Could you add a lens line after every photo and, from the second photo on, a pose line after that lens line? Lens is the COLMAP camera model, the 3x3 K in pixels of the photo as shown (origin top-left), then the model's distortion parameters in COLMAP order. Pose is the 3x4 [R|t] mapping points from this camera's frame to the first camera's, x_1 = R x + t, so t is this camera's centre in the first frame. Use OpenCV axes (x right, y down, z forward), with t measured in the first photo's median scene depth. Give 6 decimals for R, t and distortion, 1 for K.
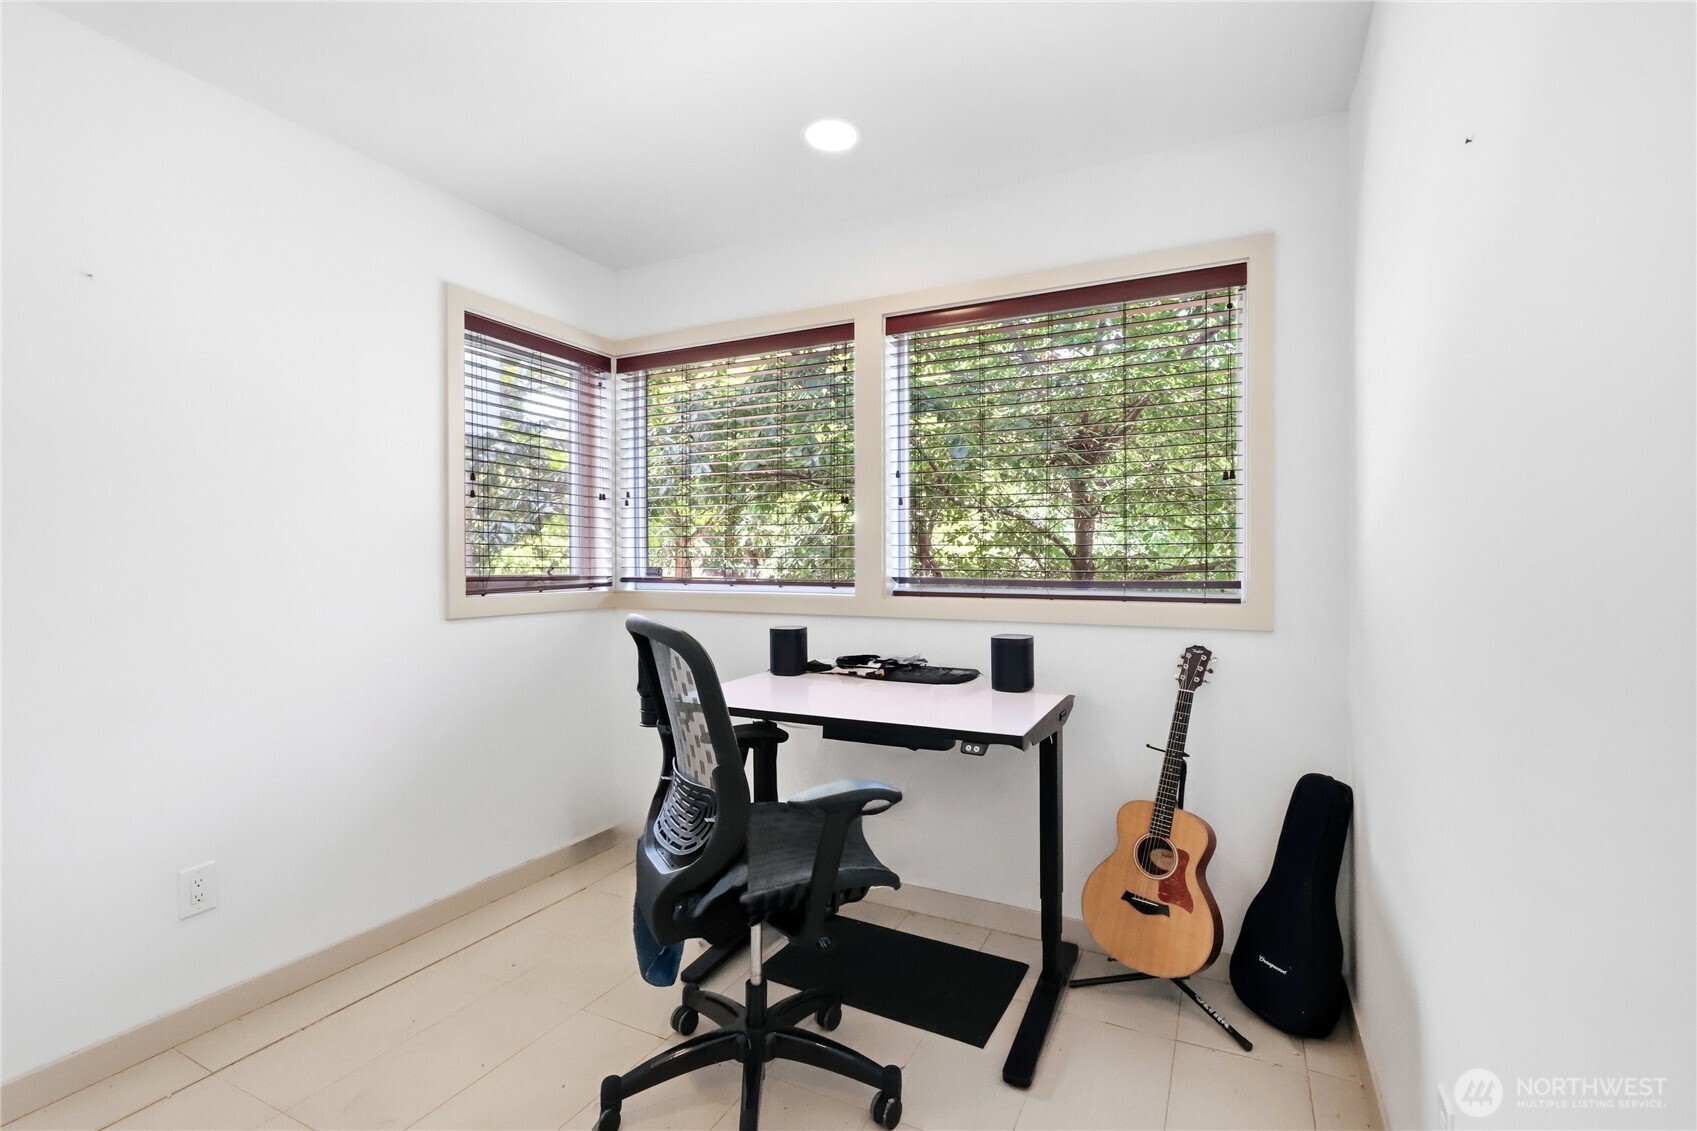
lens RADIAL K [[780.7, 0, 845.5], [0, 780.7, 561.4], [0, 0, 1]] dist [-0.000964, 0.000859]
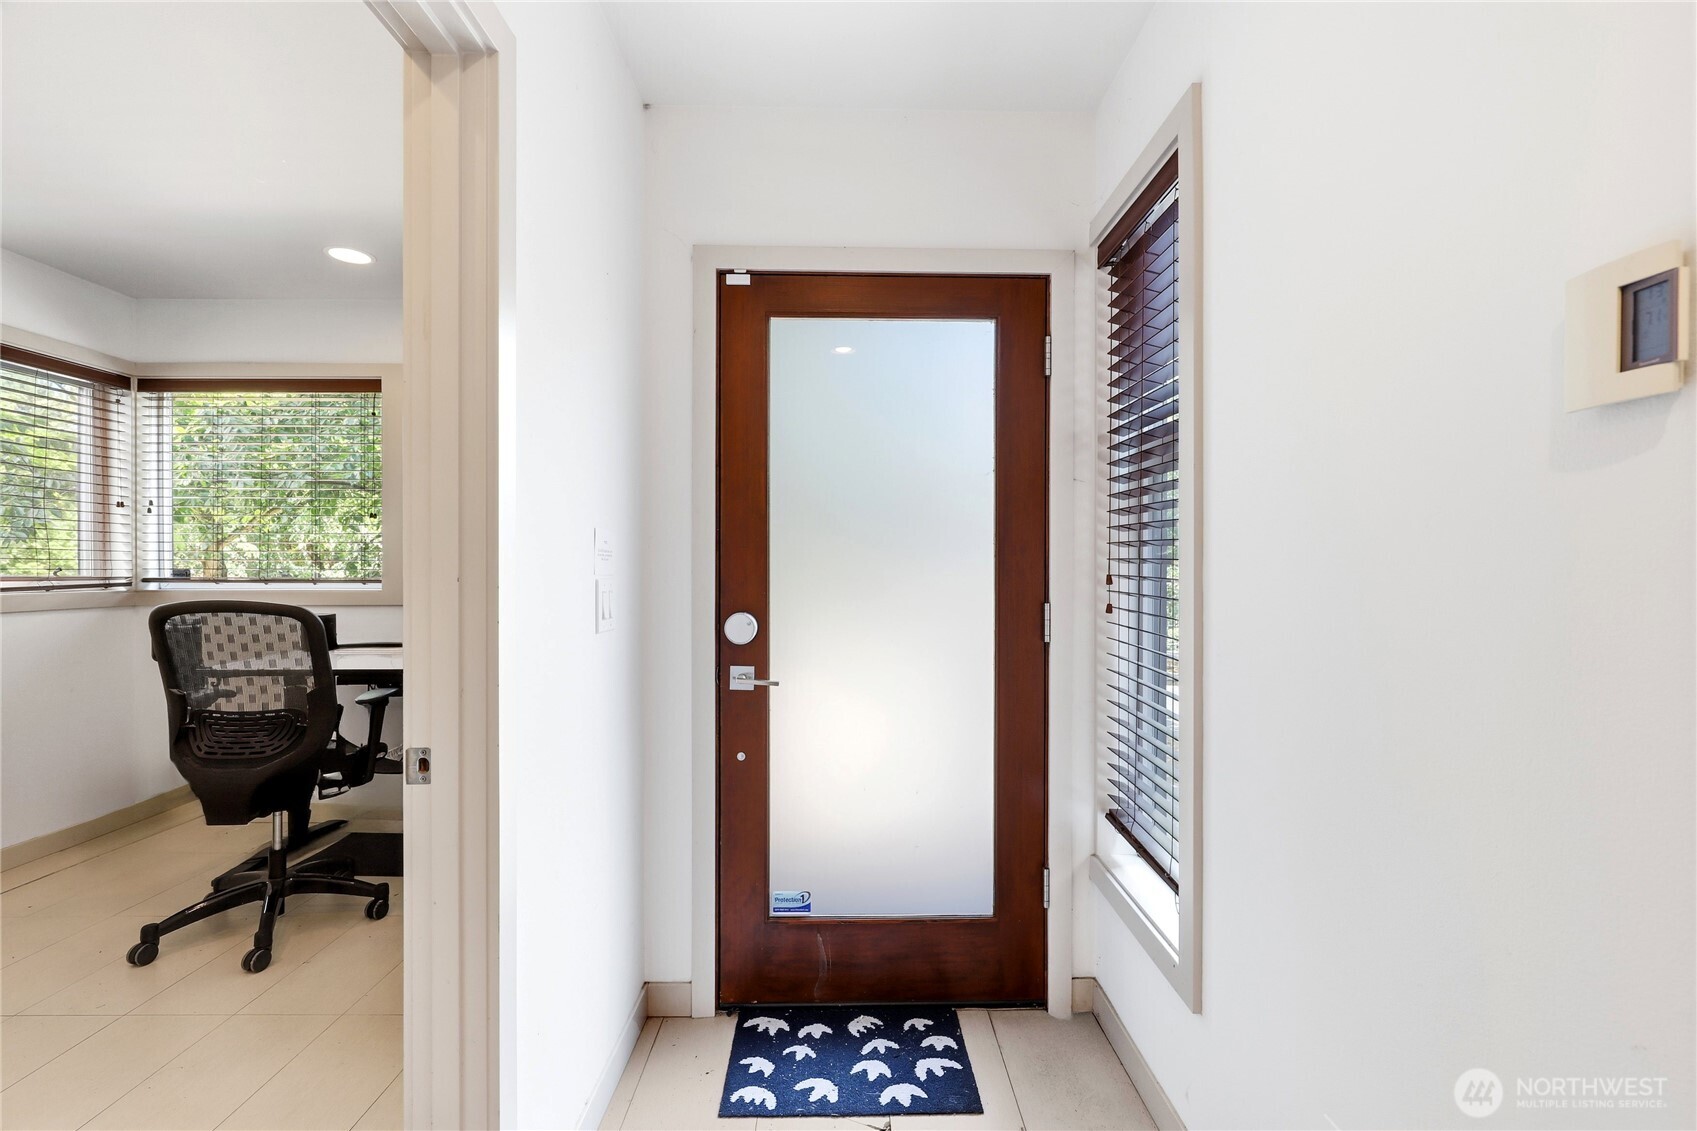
lens RADIAL K [[780.7, 0, 881.0], [0, 780.7, 561.6], [0, 0, 1]] dist [-0.000964, 0.000859]
pose [[0.877436, 0.001172, 0.479692, 0.097873], [0.000652, 0.999993, -0.003637, 0.002258], [-0.479693, 0.003504, 0.877429, -0.463626]]
